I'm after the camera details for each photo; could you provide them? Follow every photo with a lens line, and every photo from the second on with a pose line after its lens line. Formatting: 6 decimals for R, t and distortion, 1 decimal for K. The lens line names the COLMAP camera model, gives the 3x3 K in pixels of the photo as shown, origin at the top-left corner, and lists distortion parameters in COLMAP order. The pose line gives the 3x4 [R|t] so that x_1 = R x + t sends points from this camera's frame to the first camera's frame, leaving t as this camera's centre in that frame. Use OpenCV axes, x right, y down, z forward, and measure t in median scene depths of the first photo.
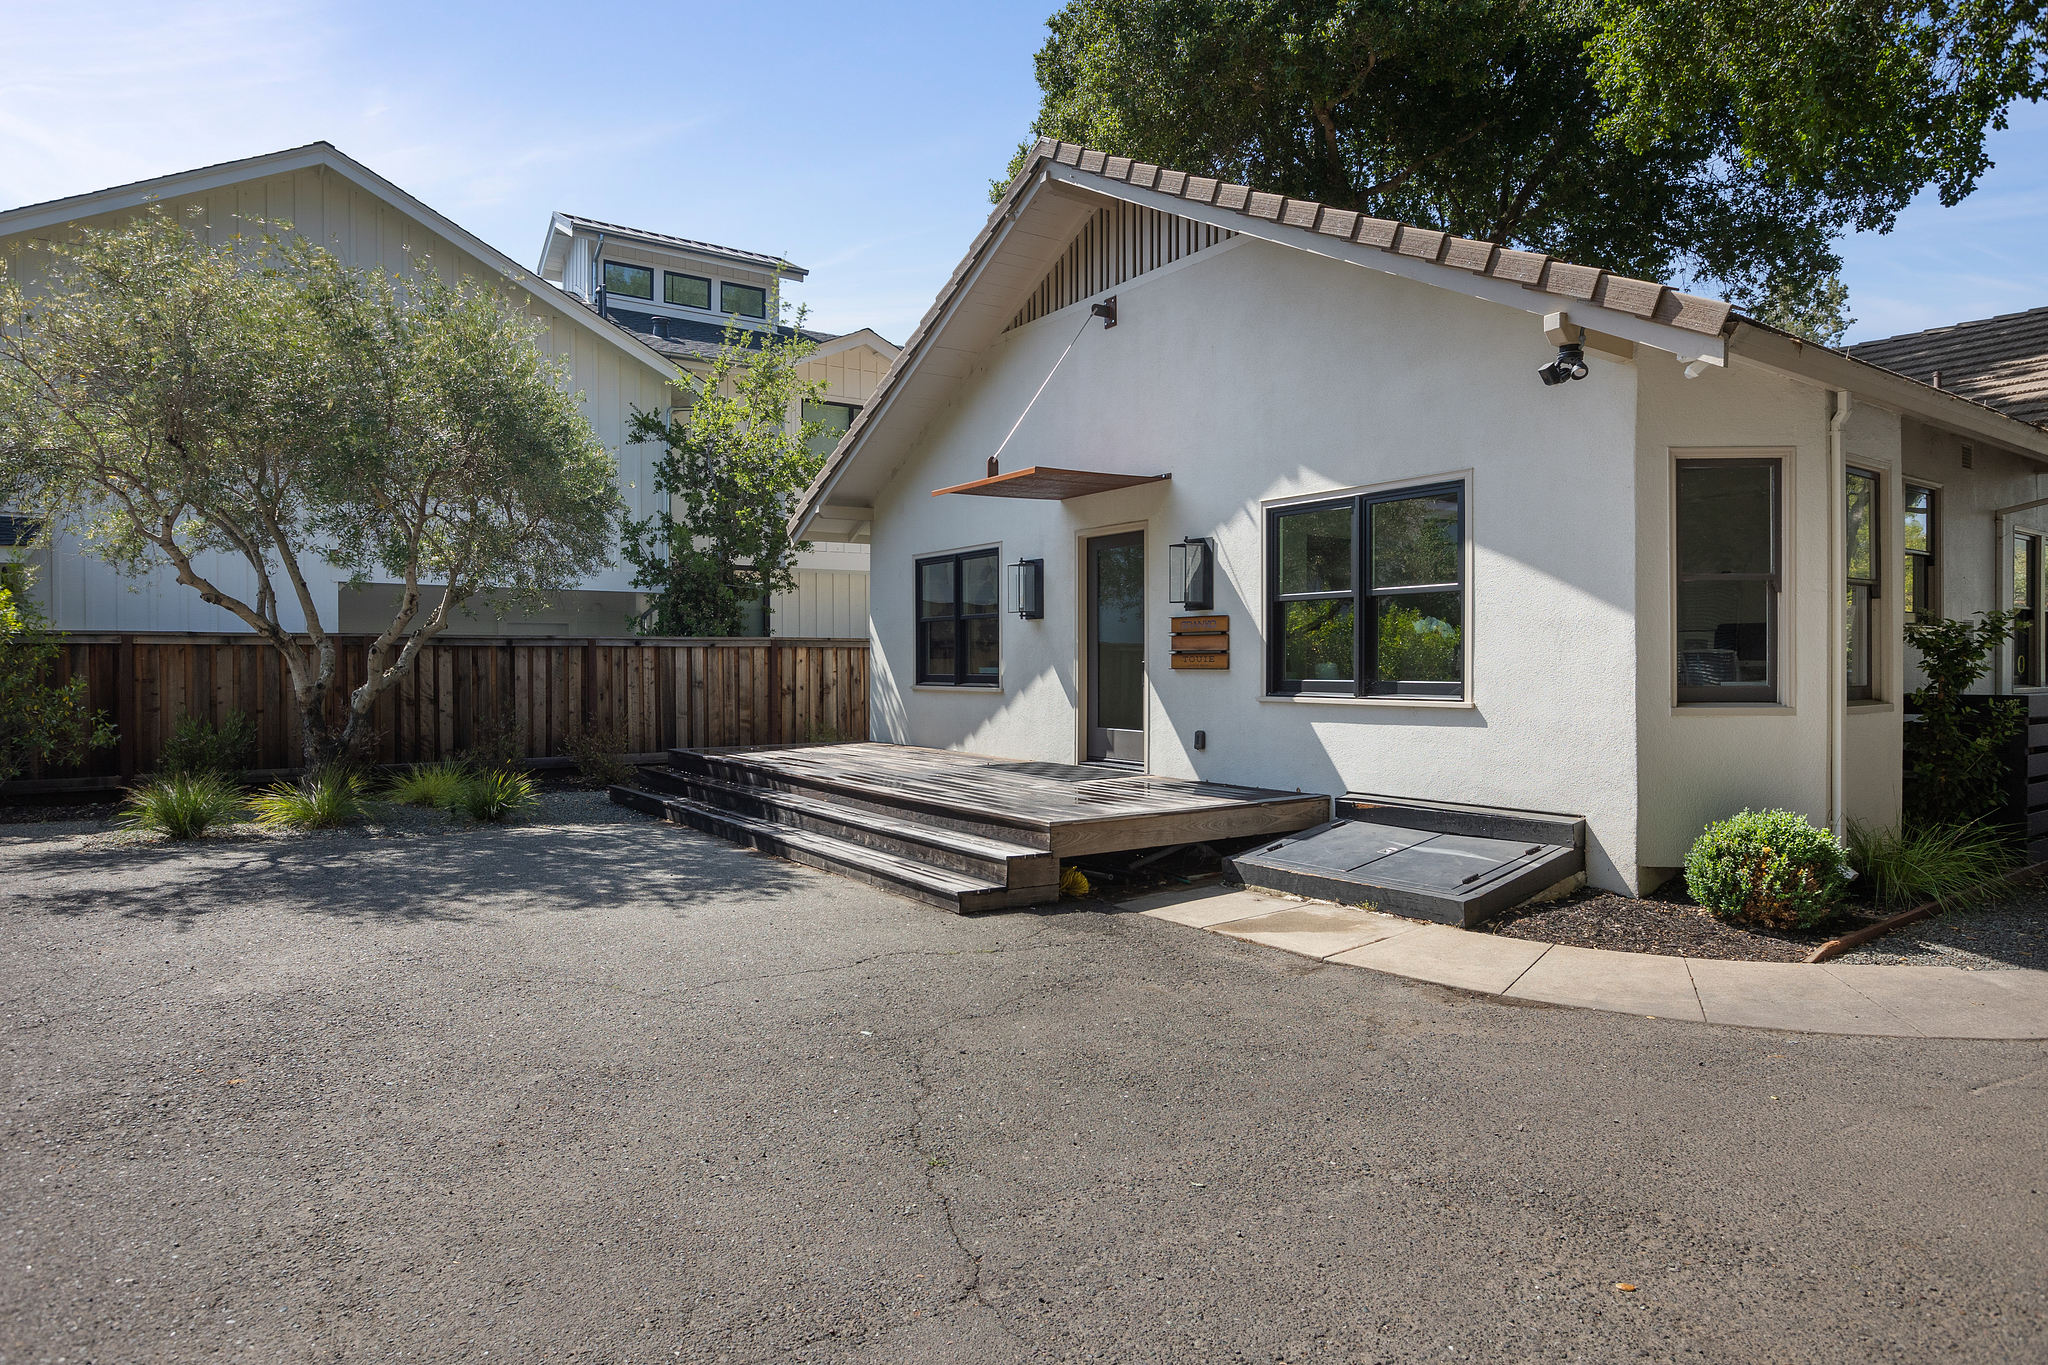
lens RADIAL K [[1146.0, 0, 1077.4], [0, 1146.0, 668.9], [0, 0, 1]] dist [-0.021089, -0.000265]
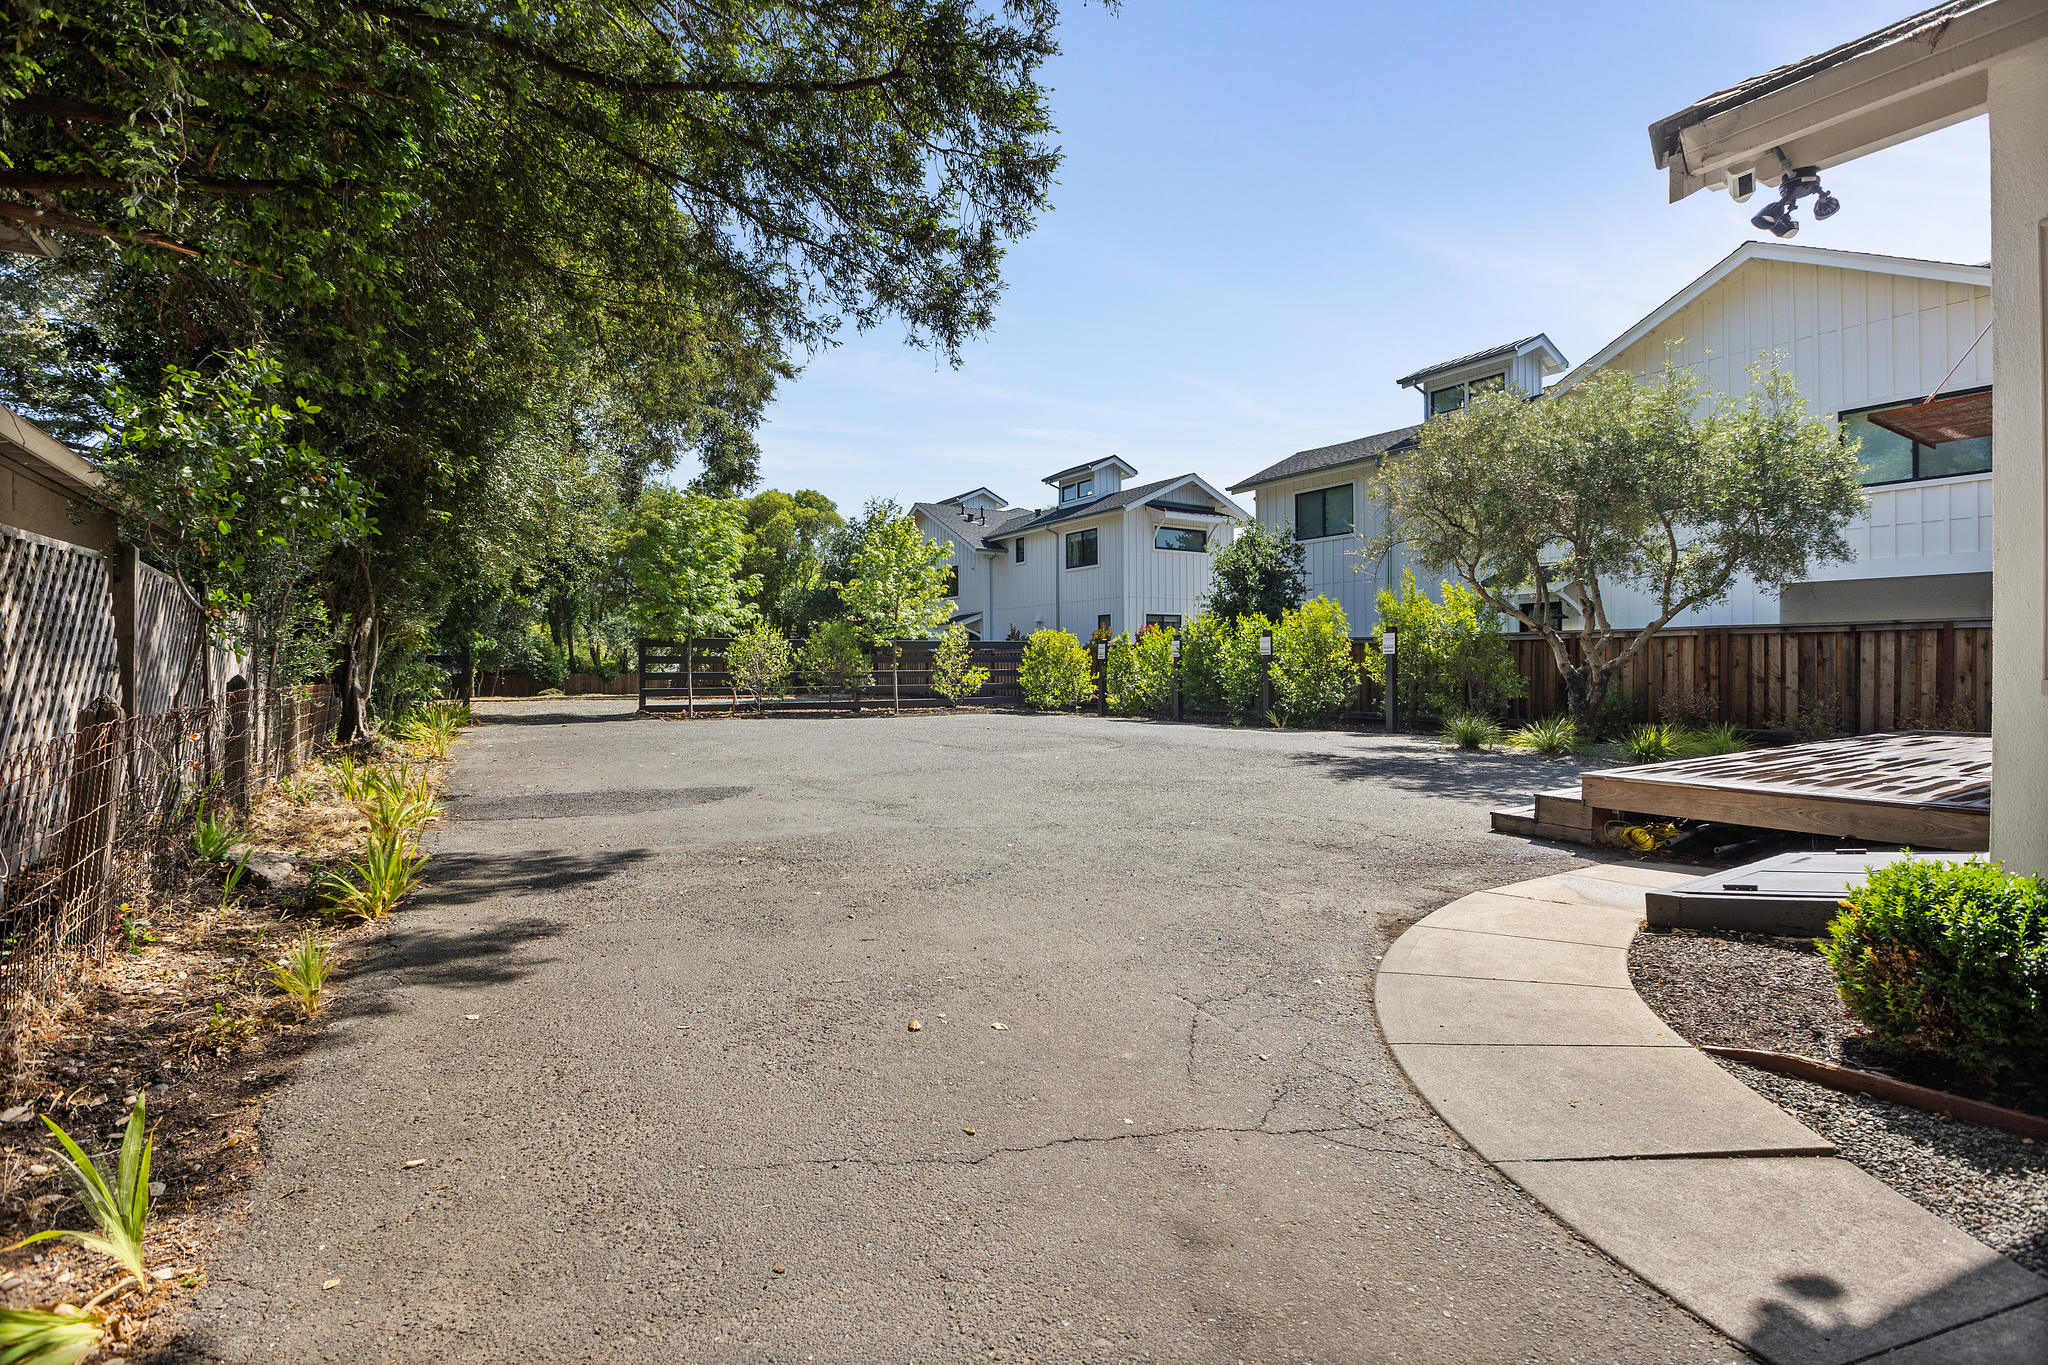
lens RADIAL K [[1024.3, 0, 1025.2], [0, 1024.3, 667.9], [0, 0, 1]] dist [-0.024357, 0.000588]
pose [[-0.033149, 0.003571, -0.999444, 0.506803], [-0.001742, 0.999992, 0.003630, 0.013380], [0.999449, 0.001861, -0.033142, 0.236070]]
